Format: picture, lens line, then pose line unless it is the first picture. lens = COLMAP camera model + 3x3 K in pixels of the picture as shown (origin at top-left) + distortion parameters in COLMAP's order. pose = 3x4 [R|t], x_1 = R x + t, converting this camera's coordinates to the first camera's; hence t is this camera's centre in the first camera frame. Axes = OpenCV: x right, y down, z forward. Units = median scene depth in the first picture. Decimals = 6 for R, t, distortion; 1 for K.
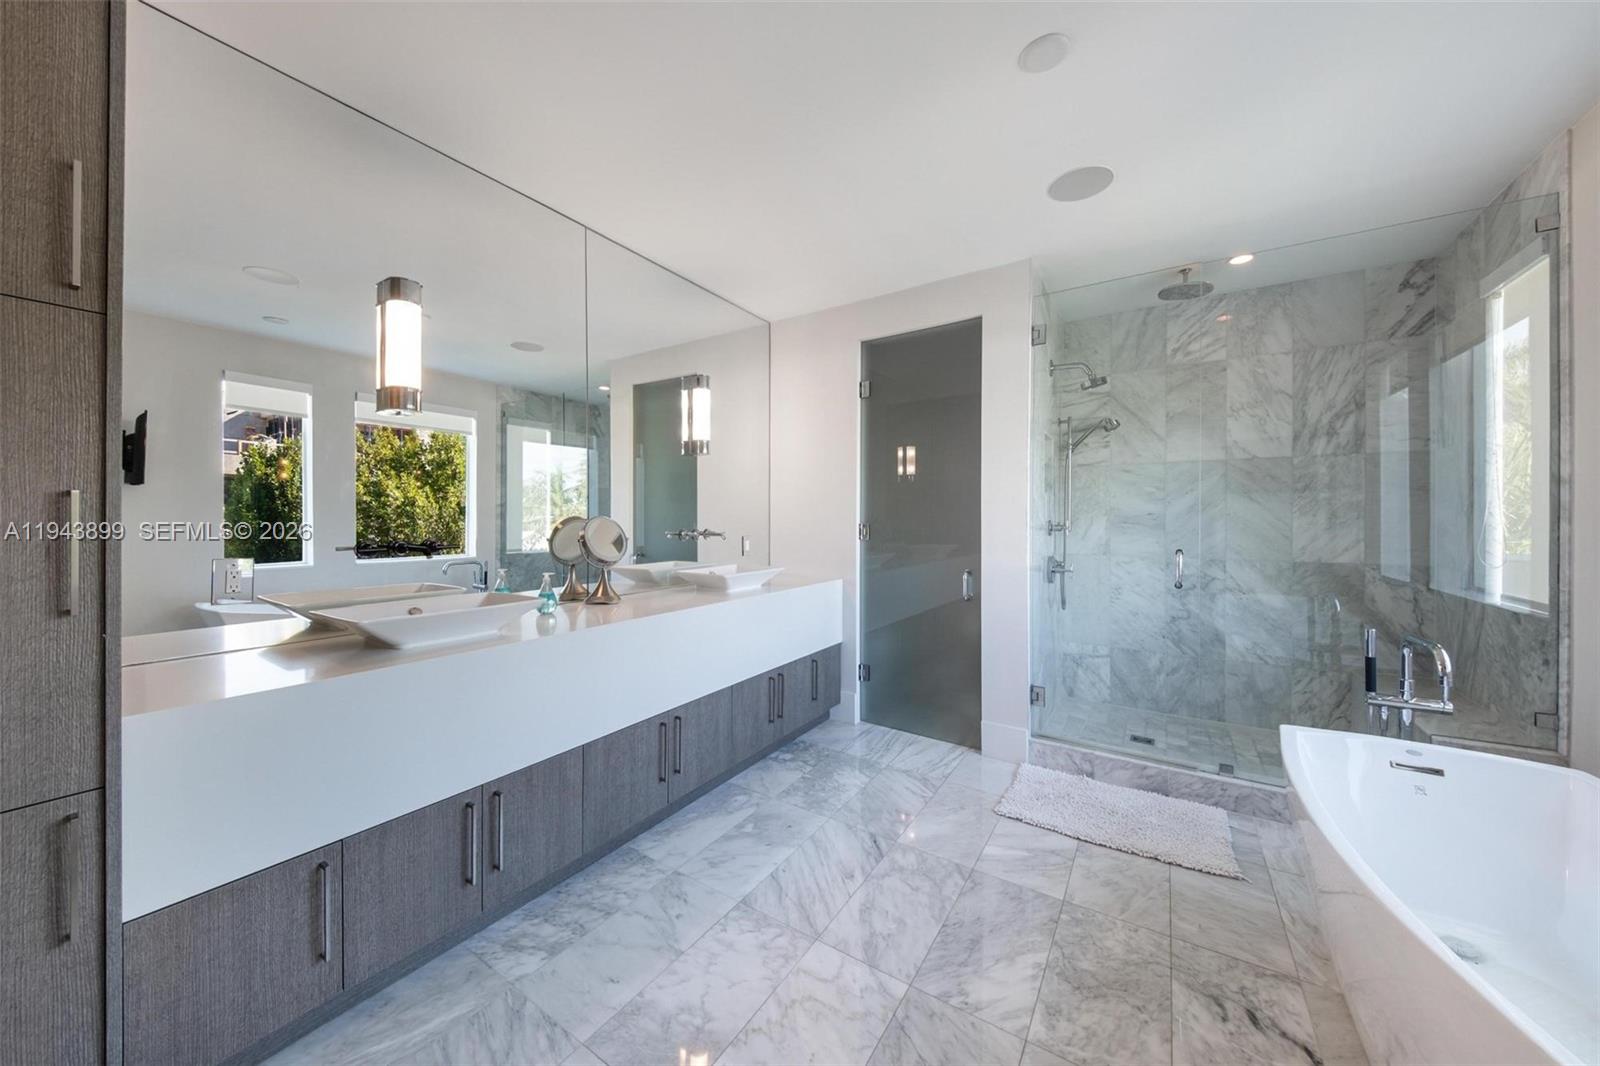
lens RADIAL K [[557.1, 0, 803.3], [0, 557.1, 524.6], [0, 0, 1]] dist [-0.000378, -0.000431]
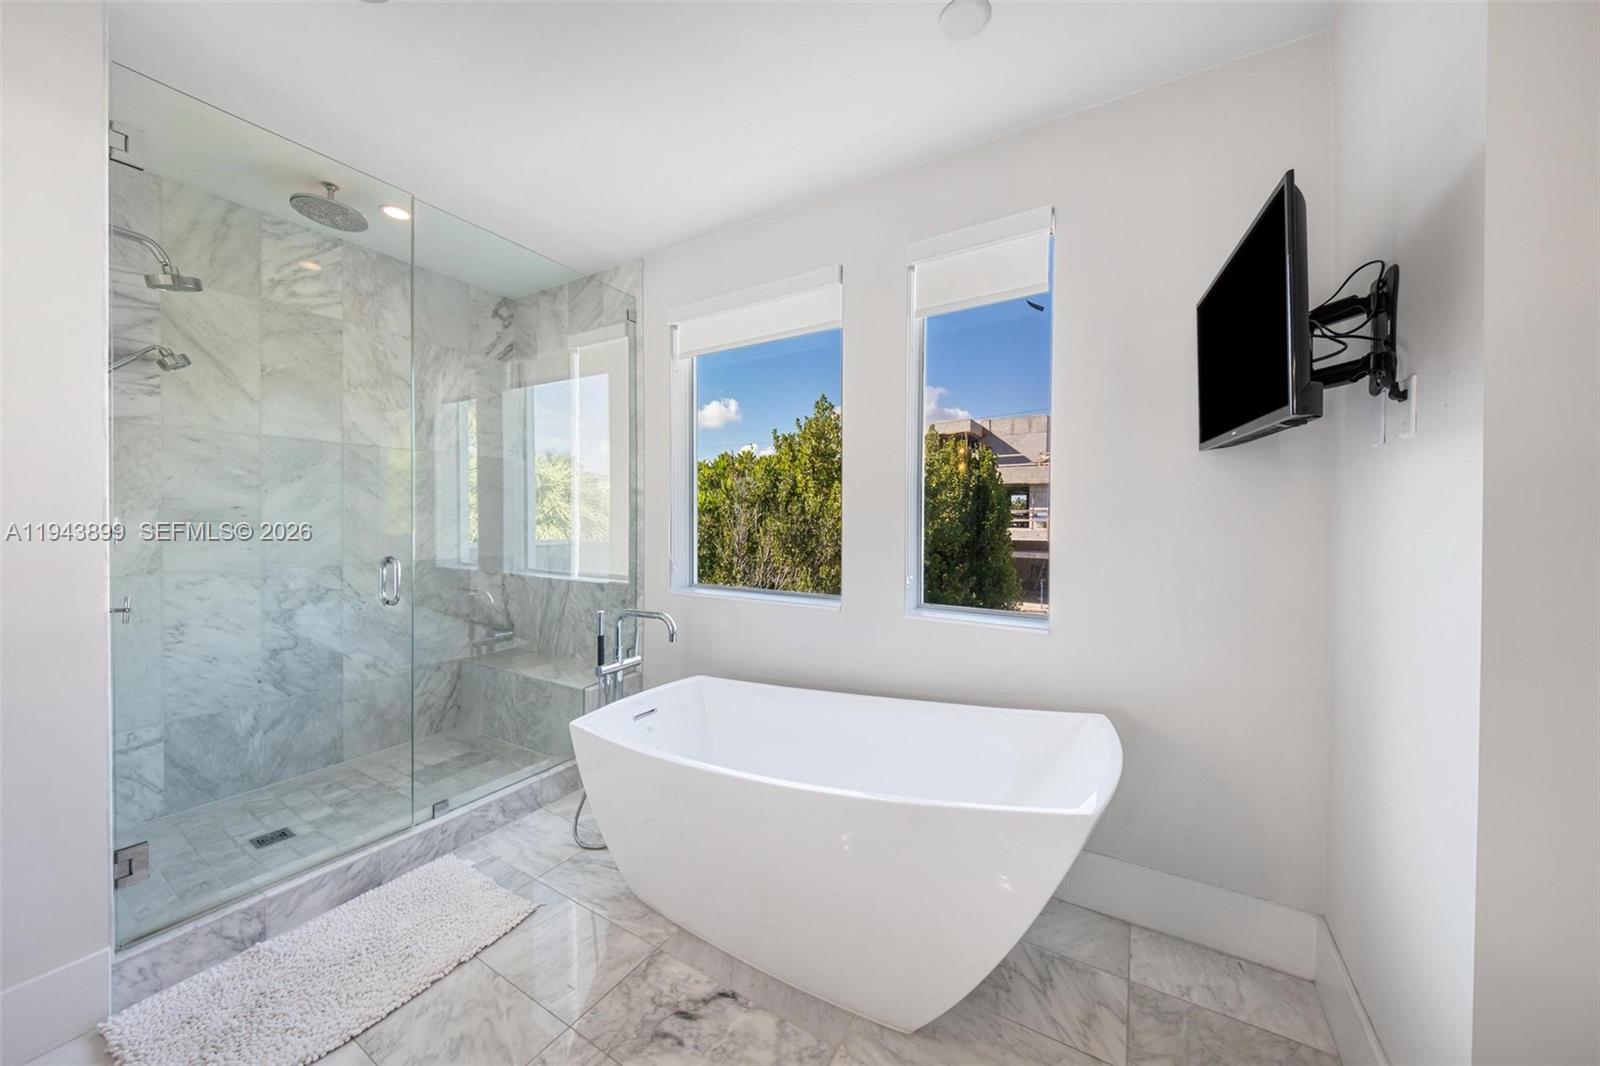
lens RADIAL K [[557.1, 0, 803.3], [0, 557.1, 524.6], [0, 0, 1]] dist [-0.000378, -0.000431]
pose [[-0.027064, -0.012350, 0.999557, -0.085954], [0.001537, 0.999922, 0.012396, -0.005848], [-0.999633, 0.001872, -0.027042, 0.359100]]
